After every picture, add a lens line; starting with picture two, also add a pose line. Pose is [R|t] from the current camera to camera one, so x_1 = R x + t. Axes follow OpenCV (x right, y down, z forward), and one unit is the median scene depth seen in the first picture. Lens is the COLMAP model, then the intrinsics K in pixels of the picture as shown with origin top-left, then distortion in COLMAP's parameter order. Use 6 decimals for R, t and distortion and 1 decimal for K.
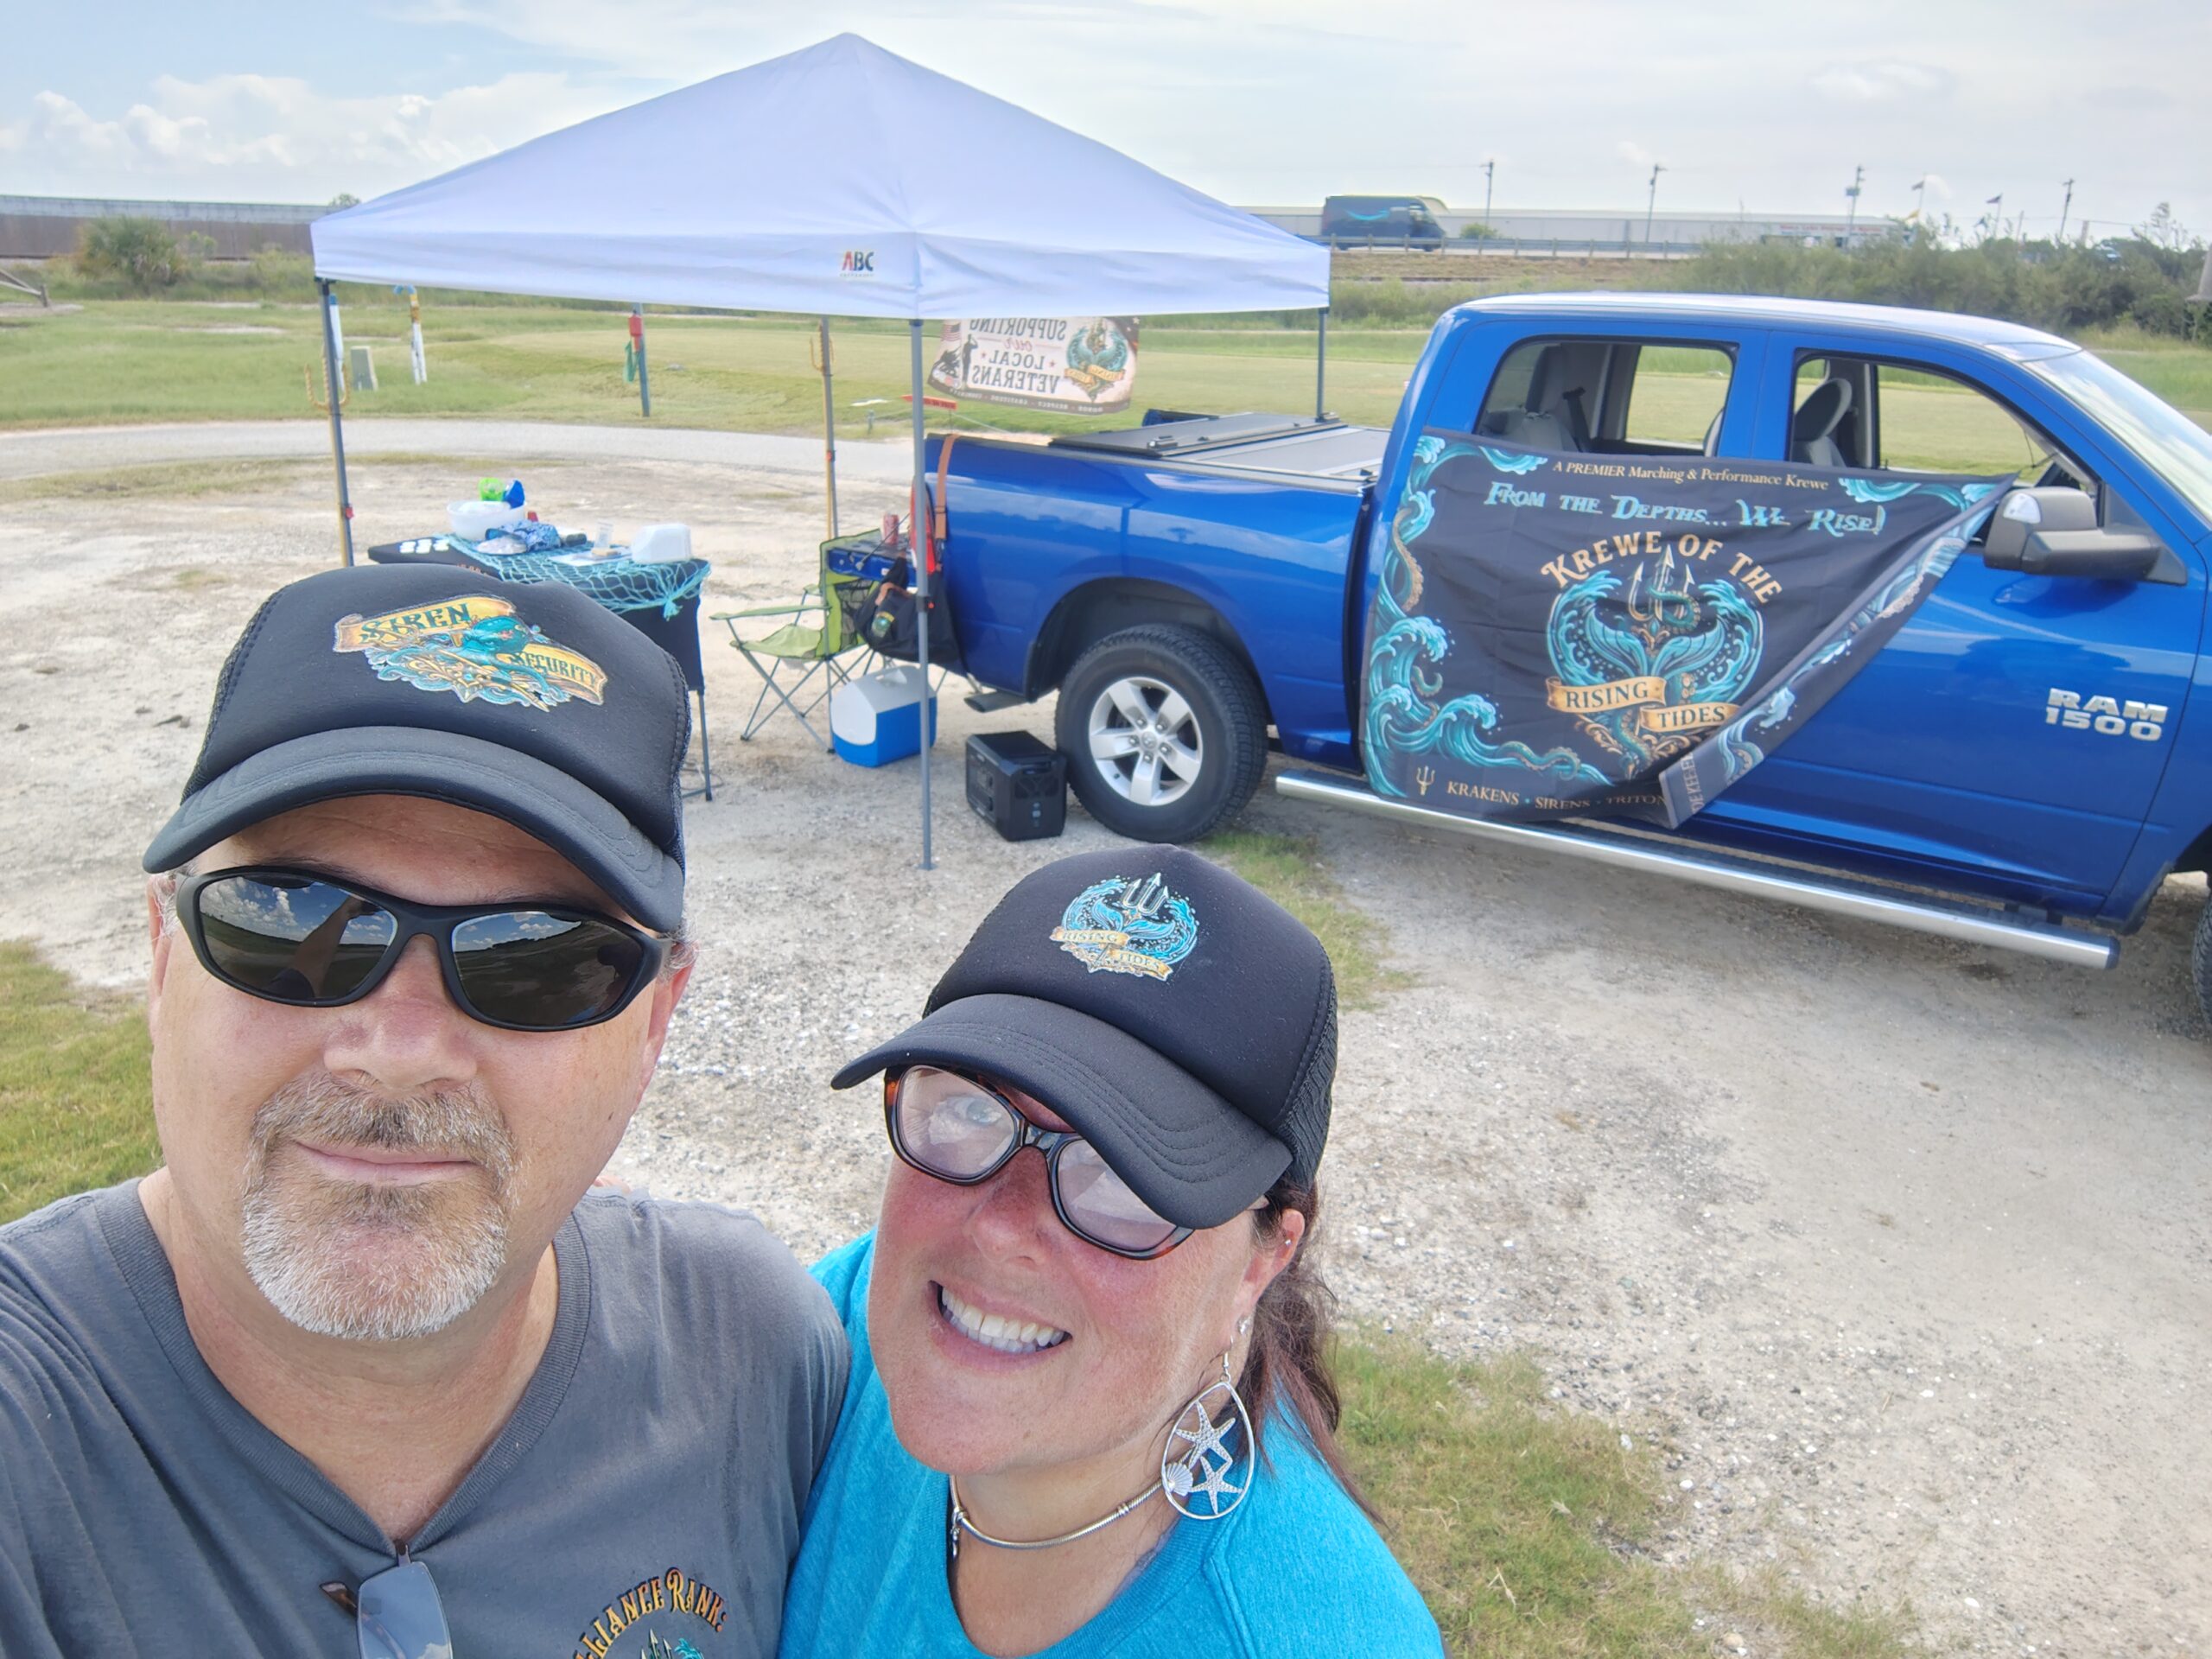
lens RADIAL K [[1591.3, 0, 1108.0], [0, 1591.3, 846.8], [0, 0, 1]] dist [0.094846, -0.204457]
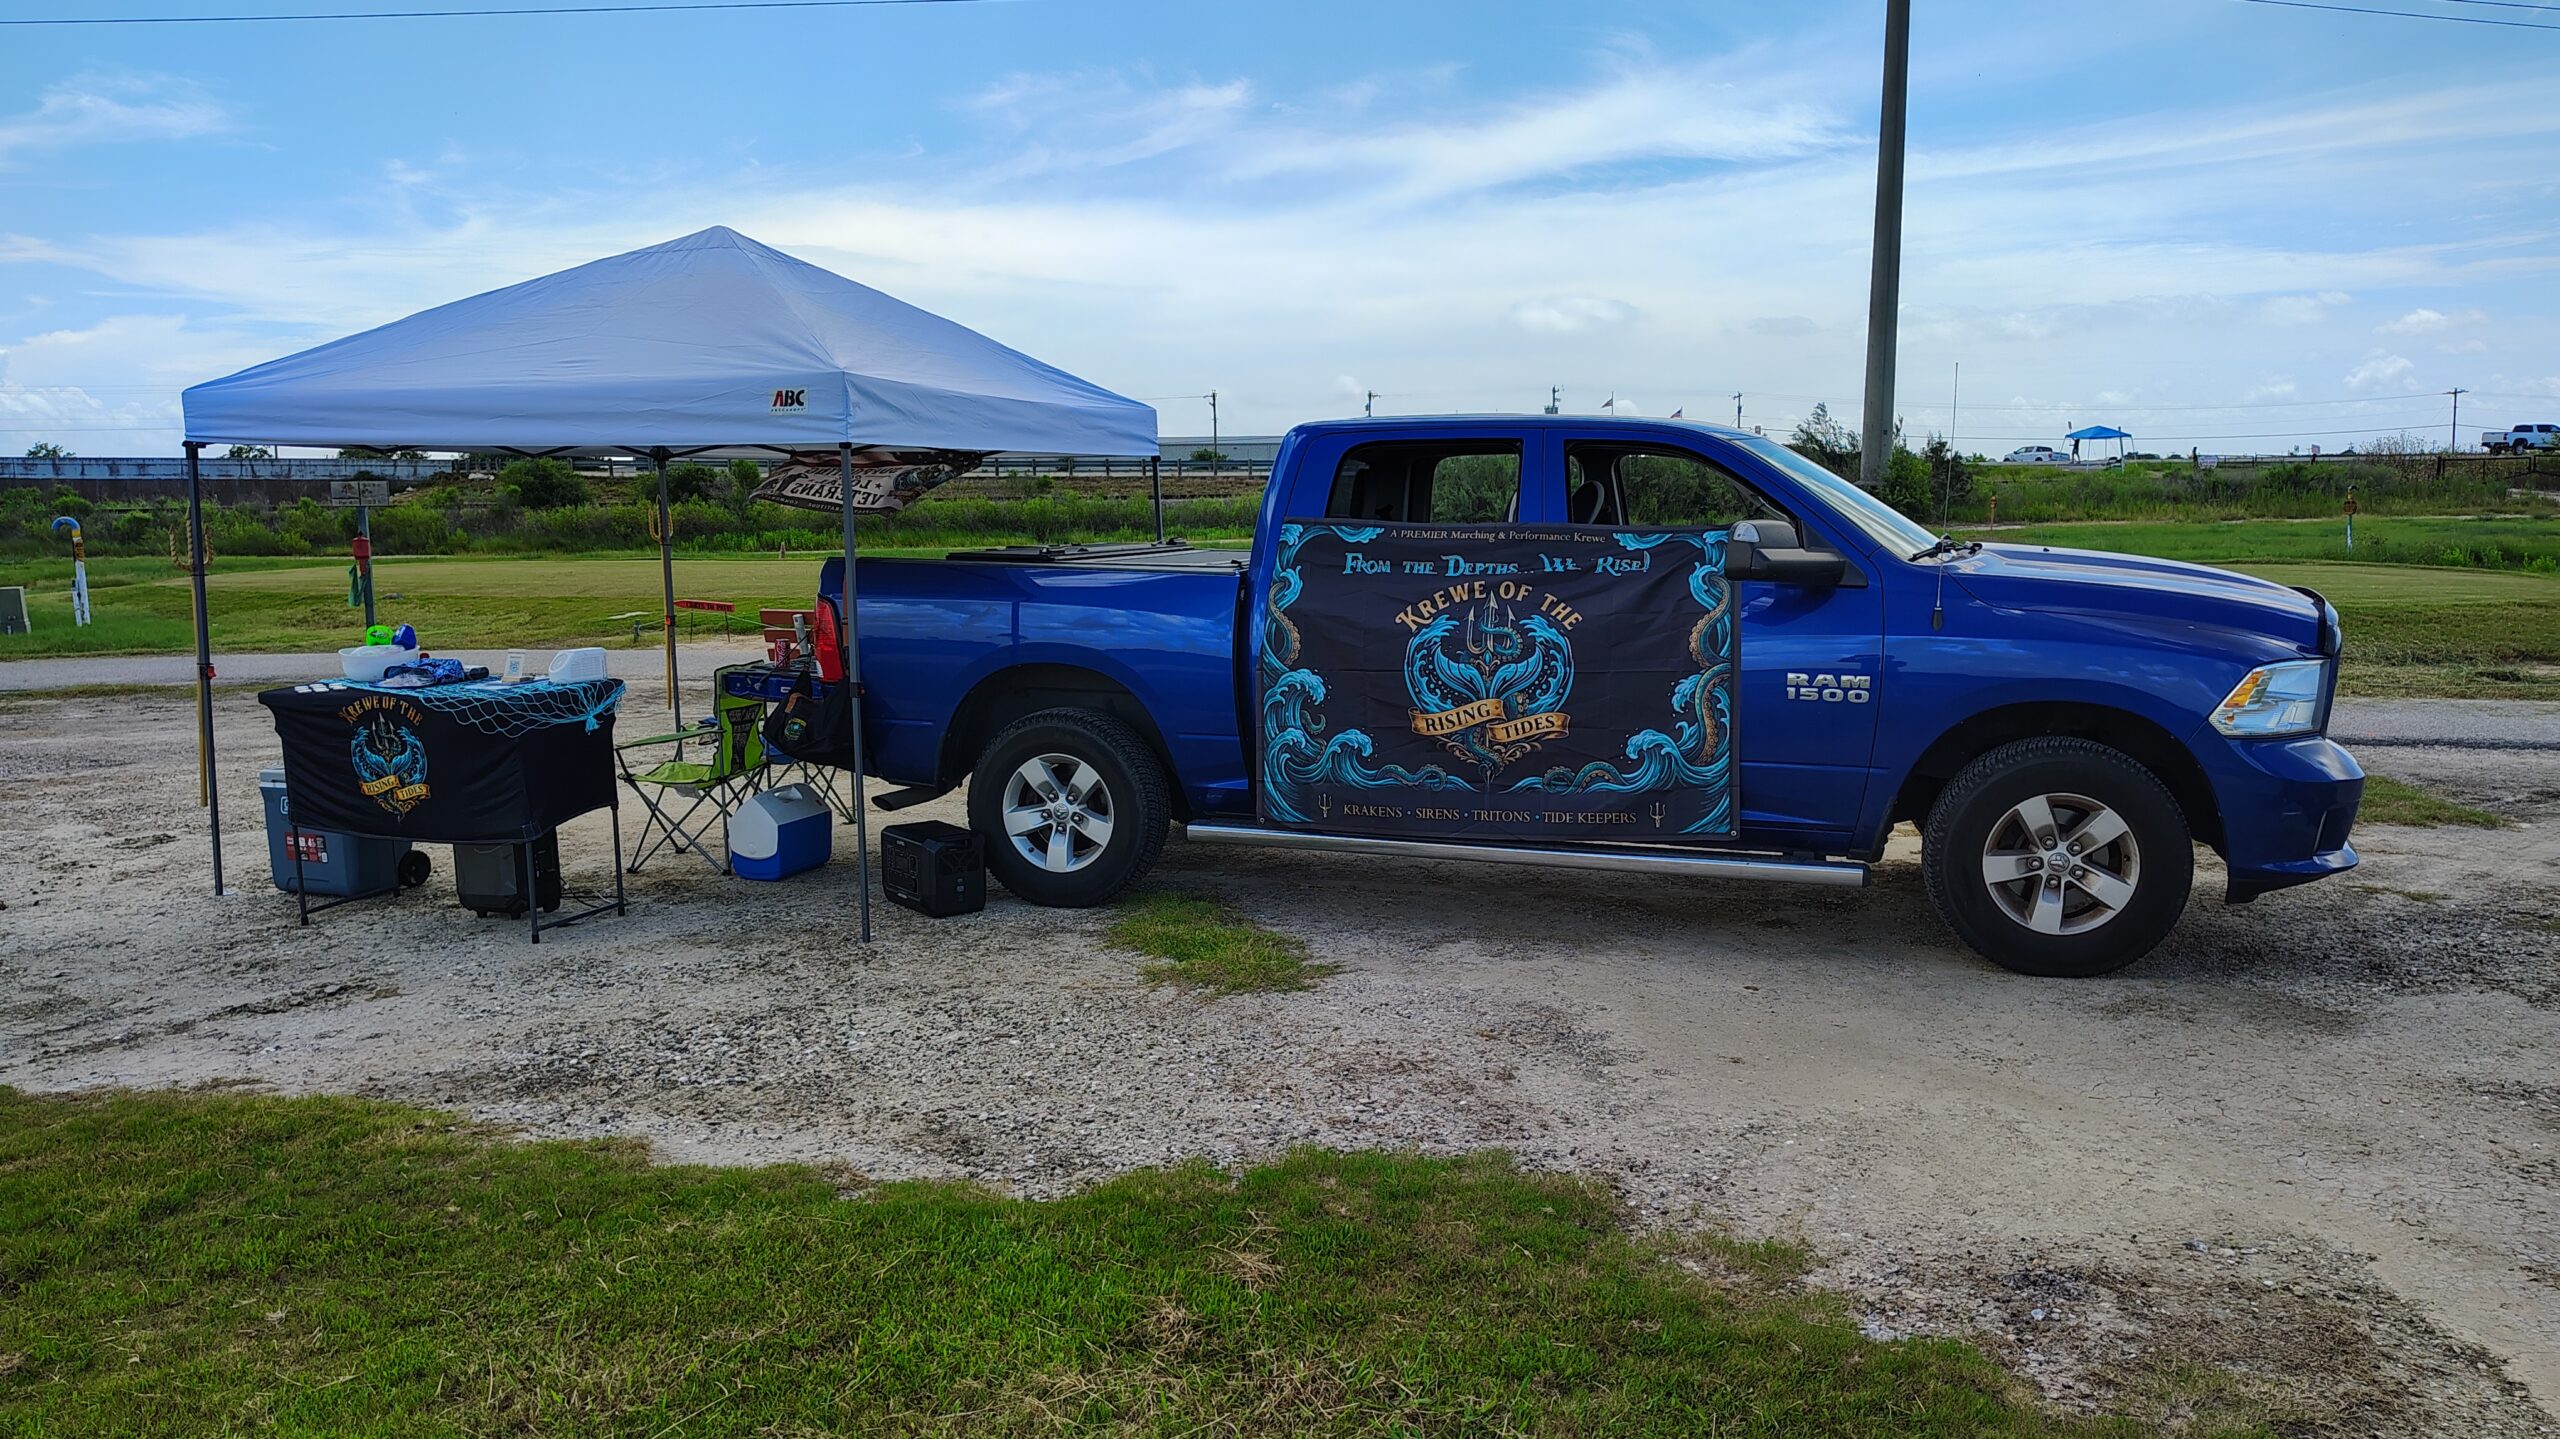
lens RADIAL K [[1719.6, 0, 1276.1], [0, 1719.6, 732.0], [0, 0, 1]] dist [-0.000669, -0.032978]
pose [[0.968827, -0.060733, 0.240181, -0.129171], [0.108914, 0.975186, -0.192741, 0.142793], [-0.222515, 0.212892, 0.951401, -0.193132]]
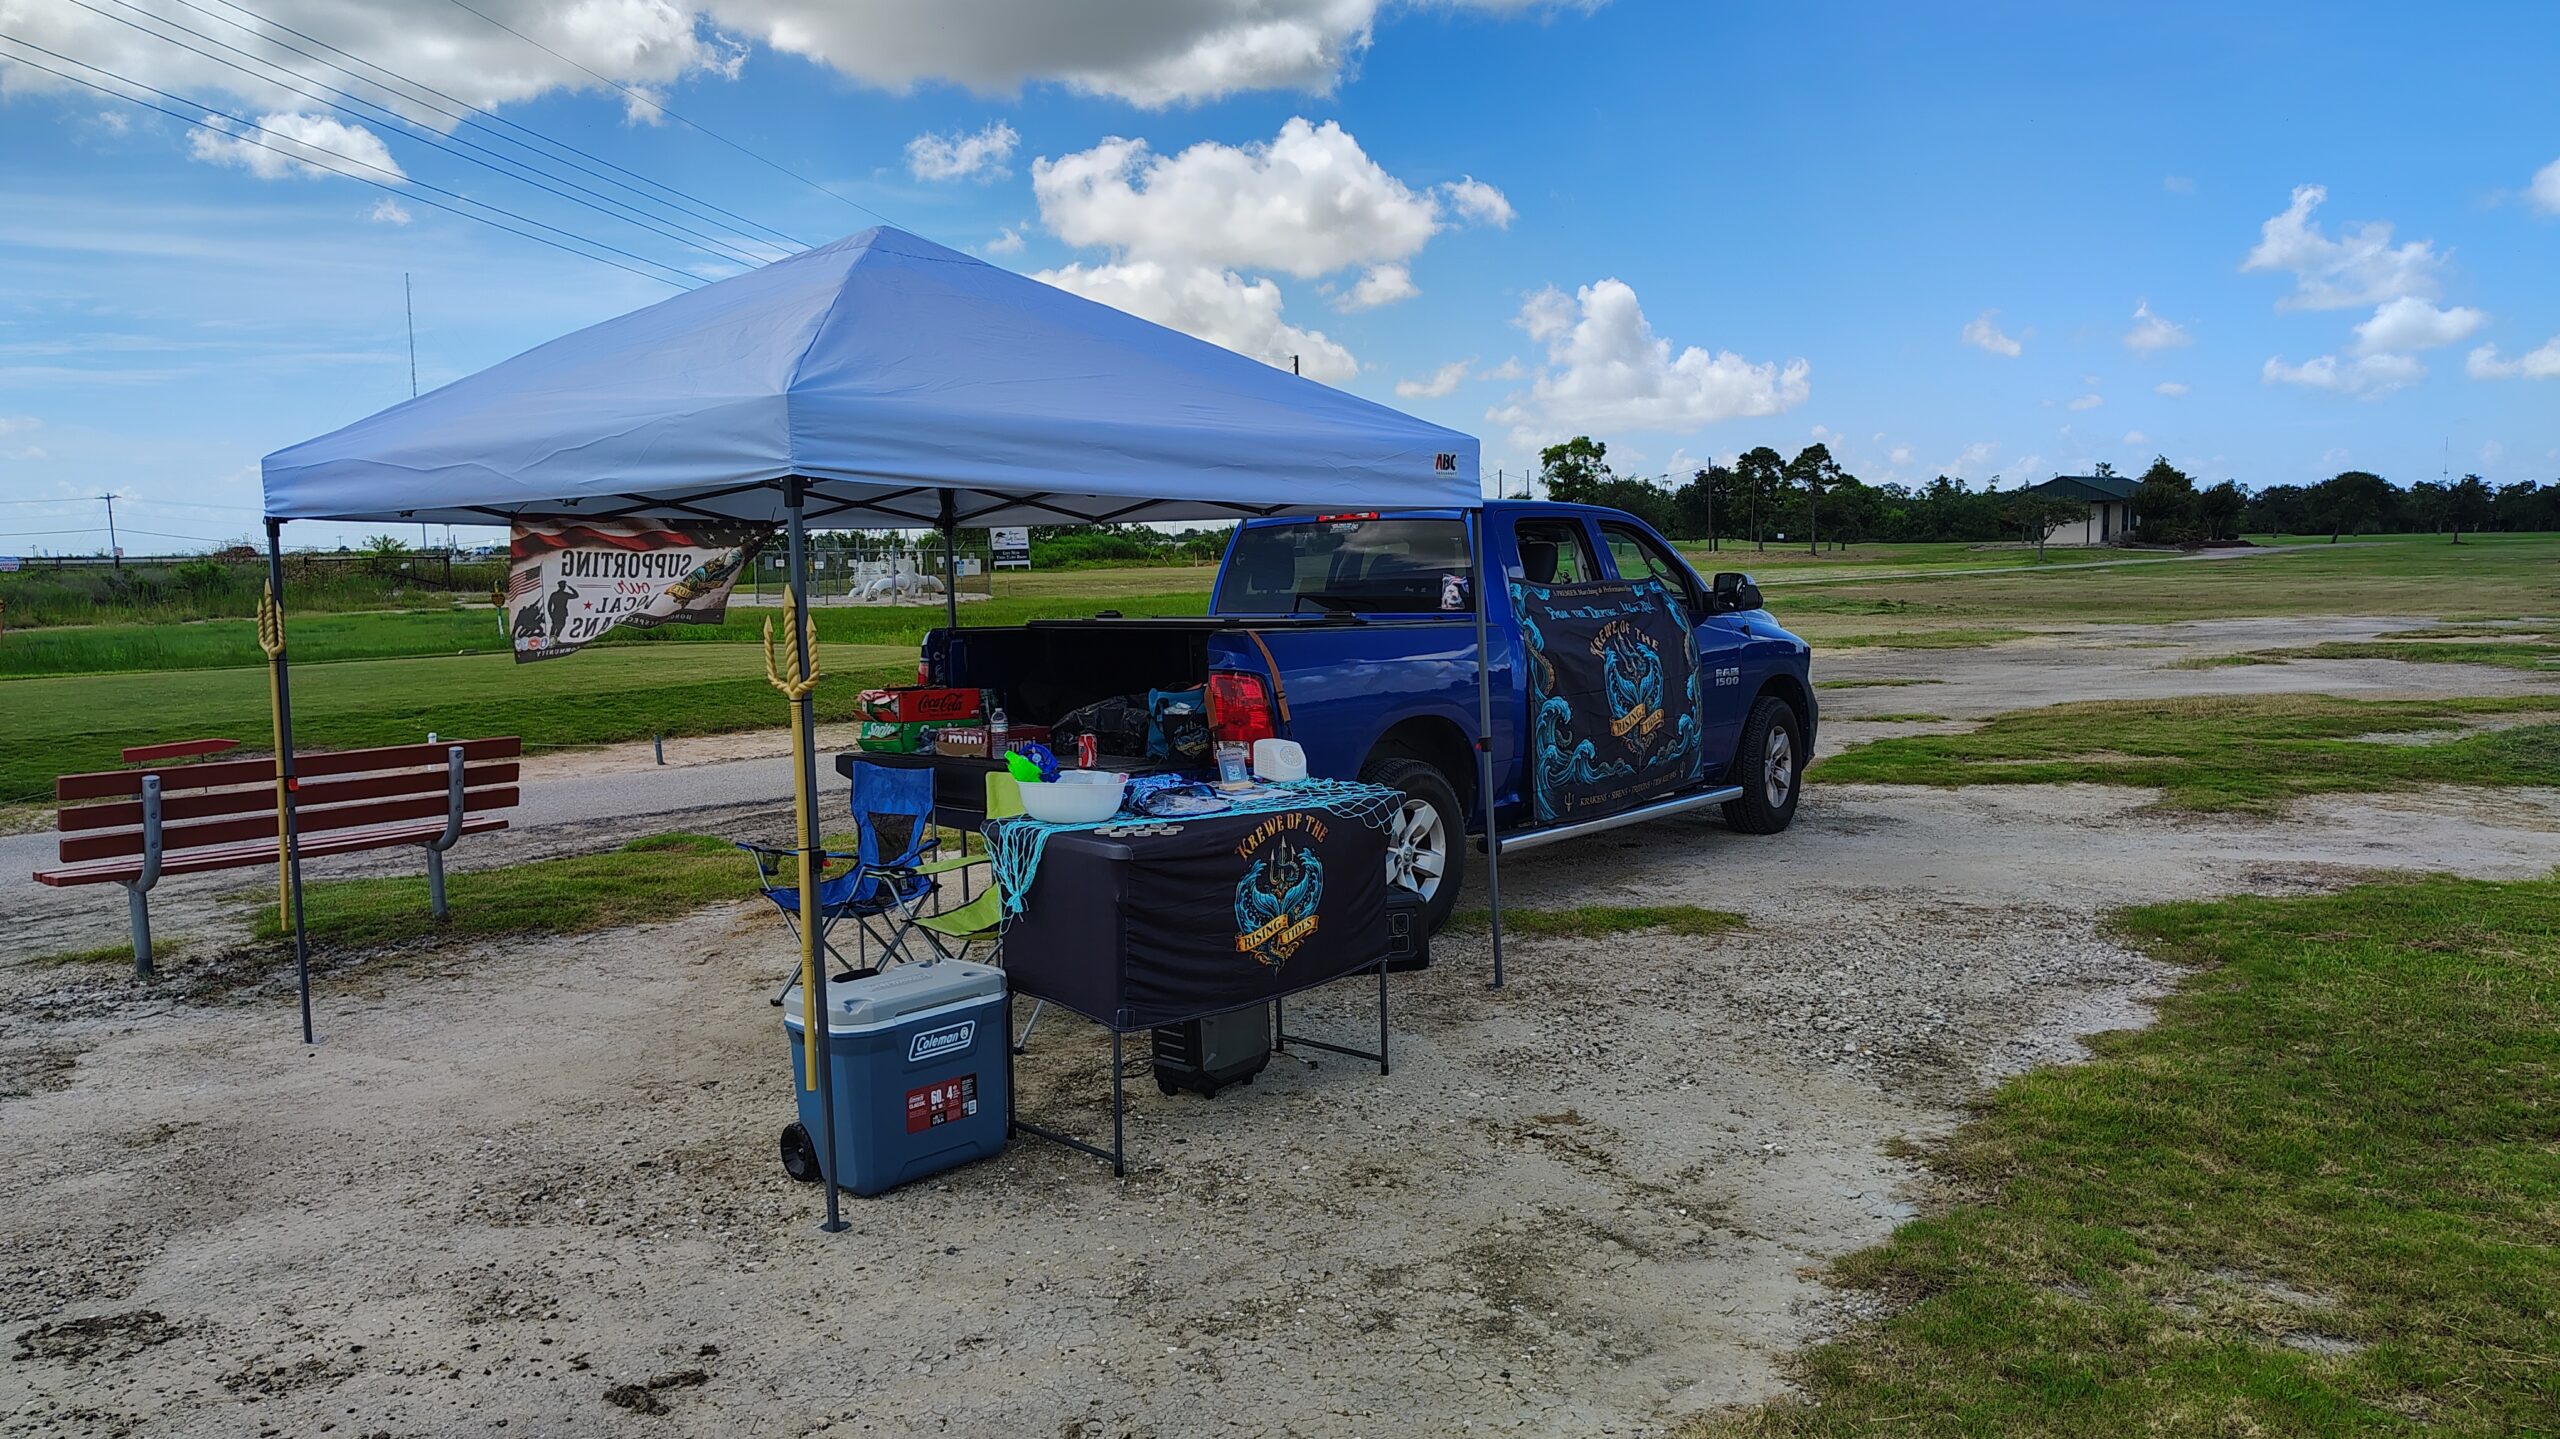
lens RADIAL K [[1738.6, 0, 1265.4], [0, 1738.6, 732.3], [0, 0, 1]] dist [0.031733, -0.036867]
pose [[0.183812, -0.122204, 0.975335, -1.411111], [0.362350, 0.930788, 0.048334, -0.284989], [-0.913737, 0.344528, 0.215371, 0.899764]]
